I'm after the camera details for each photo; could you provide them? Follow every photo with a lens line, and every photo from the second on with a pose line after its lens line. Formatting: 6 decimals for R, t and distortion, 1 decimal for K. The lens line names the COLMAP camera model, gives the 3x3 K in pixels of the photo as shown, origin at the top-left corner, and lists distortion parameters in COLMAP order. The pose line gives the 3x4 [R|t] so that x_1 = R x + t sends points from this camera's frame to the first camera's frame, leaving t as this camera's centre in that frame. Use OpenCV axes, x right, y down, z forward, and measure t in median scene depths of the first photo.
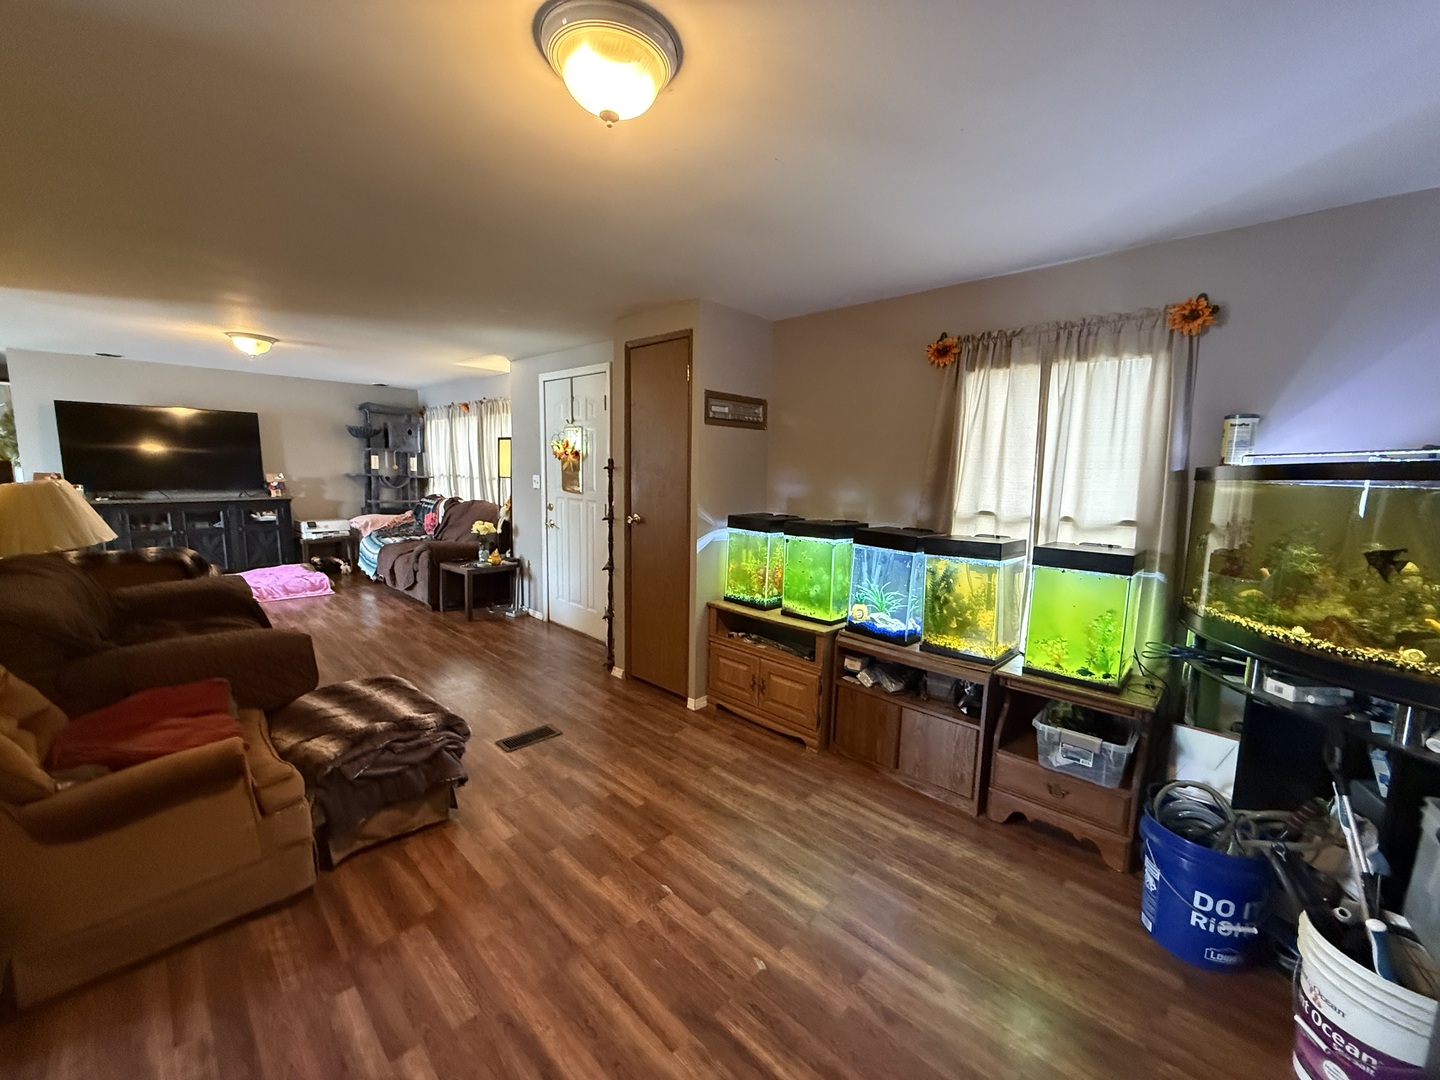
lens RADIAL K [[571.5, 0, 723.5], [0, 571.5, 540.4], [0, 0, 1]] dist [-0.000442, -0.000474]
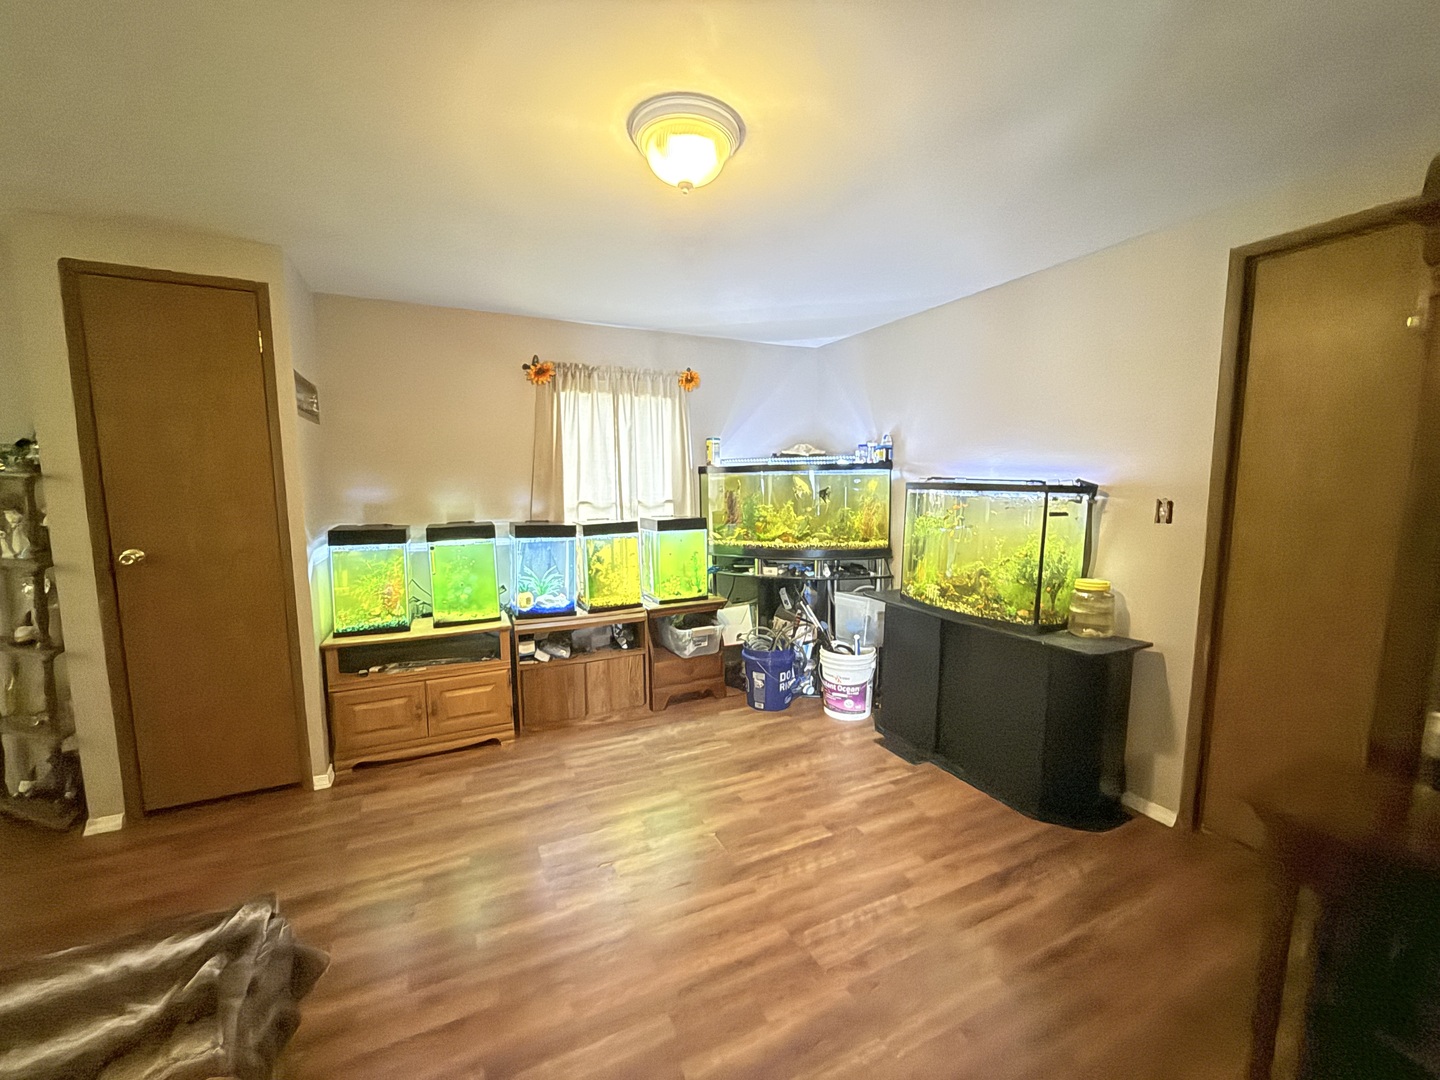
lens RADIAL K [[571.5, 0, 712.7], [0, 571.5, 536.8], [0, 0, 1]] dist [-0.000442, -0.000474]
pose [[0.355831, -0.123636, 0.926336, -0.669710], [0.124185, 0.988676, 0.084253, -0.044811], [-0.926263, 0.085057, 0.367155, 0.262996]]
